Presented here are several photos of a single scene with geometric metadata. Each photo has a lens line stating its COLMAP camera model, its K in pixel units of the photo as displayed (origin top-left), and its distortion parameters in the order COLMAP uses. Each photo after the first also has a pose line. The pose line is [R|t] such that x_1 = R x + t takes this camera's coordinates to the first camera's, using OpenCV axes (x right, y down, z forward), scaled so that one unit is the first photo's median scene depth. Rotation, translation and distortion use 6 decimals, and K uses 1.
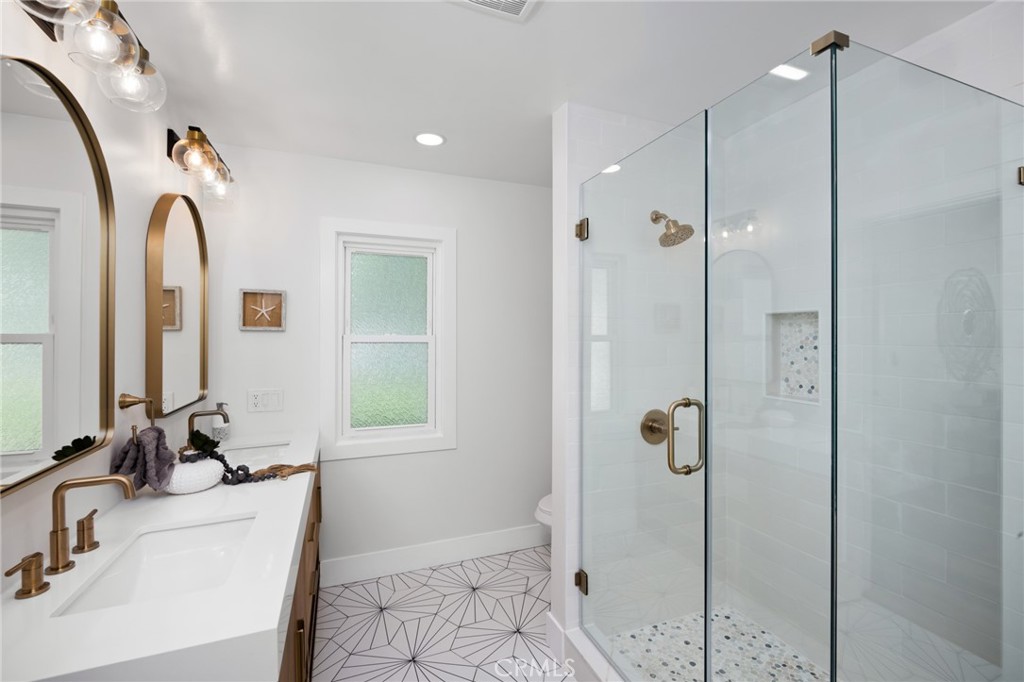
lens RADIAL K [[430.7, 0, 511.1], [0, 430.7, 334.4], [0, 0, 1]] dist [-0.011459, 0.000215]
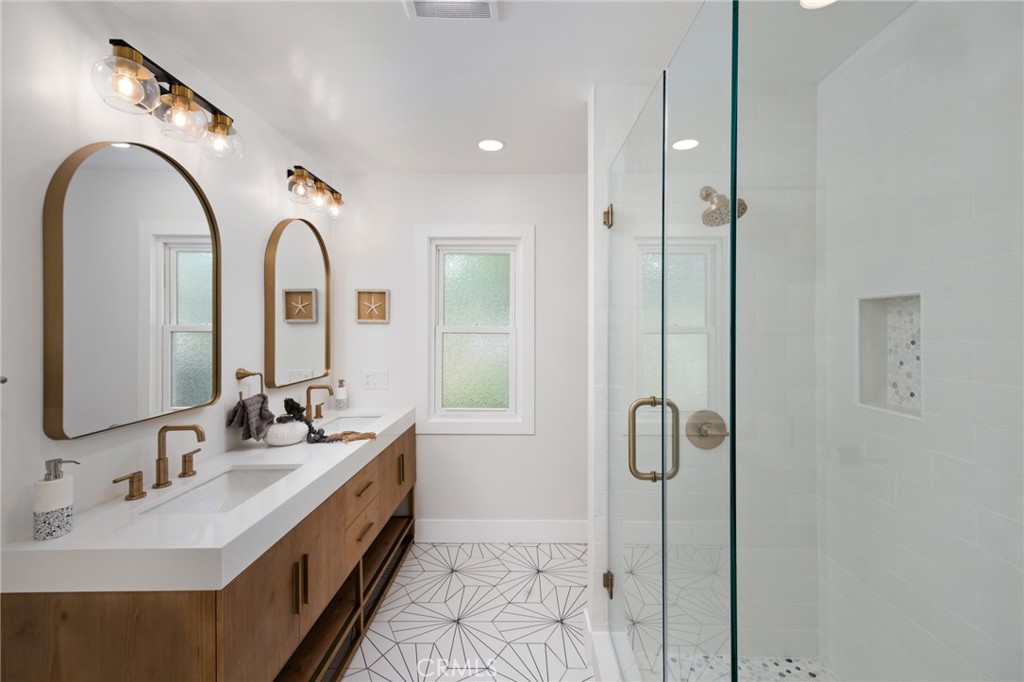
lens RADIAL K [[416.3, 0, 515.5], [0, 416.3, 325.4], [0, 0, 1]] dist [0.006276, -0.000025]
pose [[0.928547, -0.000163, -0.371215, 0.287779], [-0.000113, 1.000000, -0.000723, 0.000198], [0.371215, 0.000714, 0.928547, 0.051751]]
